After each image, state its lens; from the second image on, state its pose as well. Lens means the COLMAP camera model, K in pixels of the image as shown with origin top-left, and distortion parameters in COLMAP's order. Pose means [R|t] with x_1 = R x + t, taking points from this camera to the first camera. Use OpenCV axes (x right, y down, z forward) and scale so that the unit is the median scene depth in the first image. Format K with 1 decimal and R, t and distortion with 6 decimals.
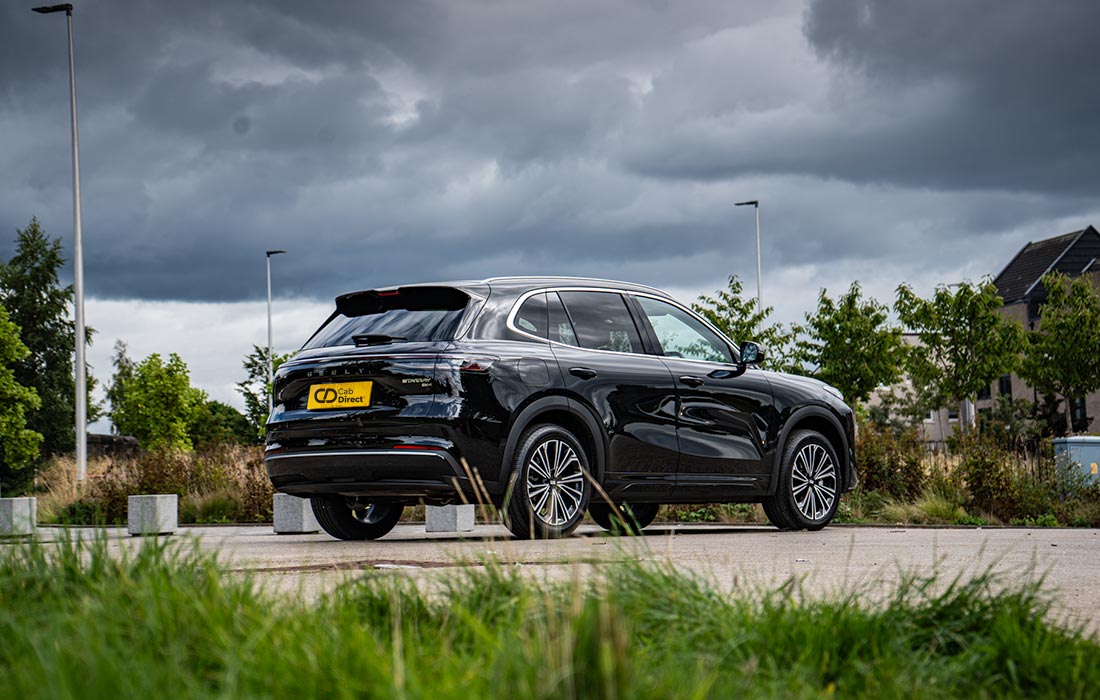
lens RADIAL K [[2495.7, 0, 549.0], [0, 2495.7, 348.5], [0, 0, 1]] dist [0.534544, 0.000000]
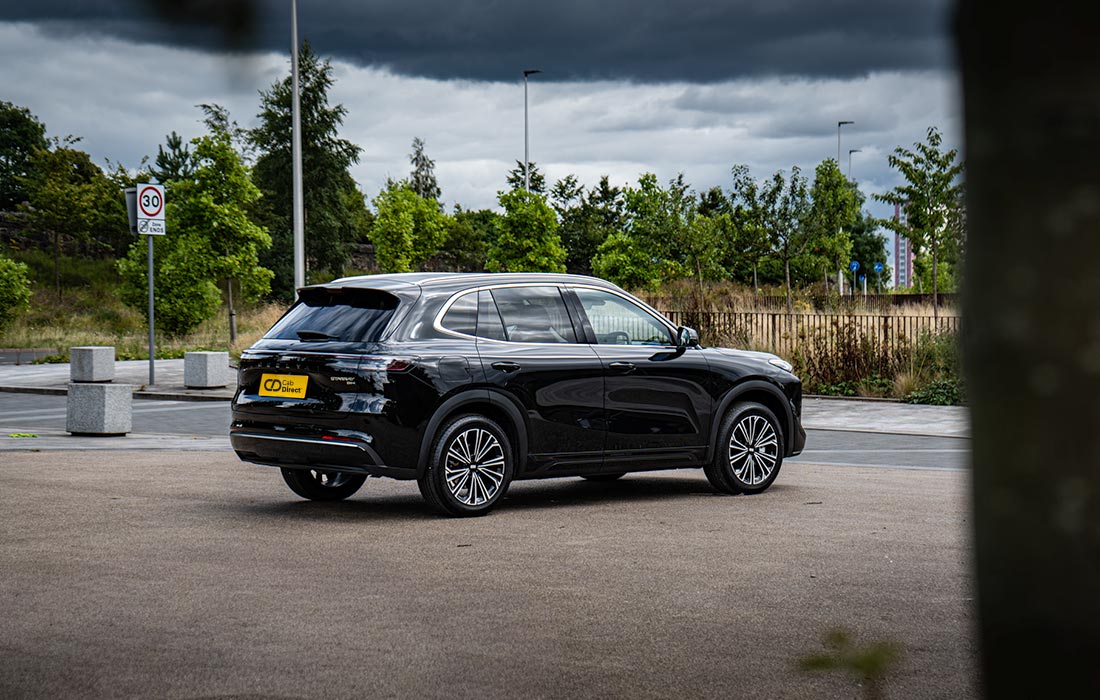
lens RADIAL K [[2495.7, 0, 543.0], [0, 2495.7, 356.9], [0, 0, 1]] dist [0.534544, 0.000000]
pose [[0.990846, 0.021624, -0.133256, 0.157426], [-0.009136, 0.995566, 0.093625, -0.087476], [0.134690, -0.091551, 0.986649, -0.081762]]
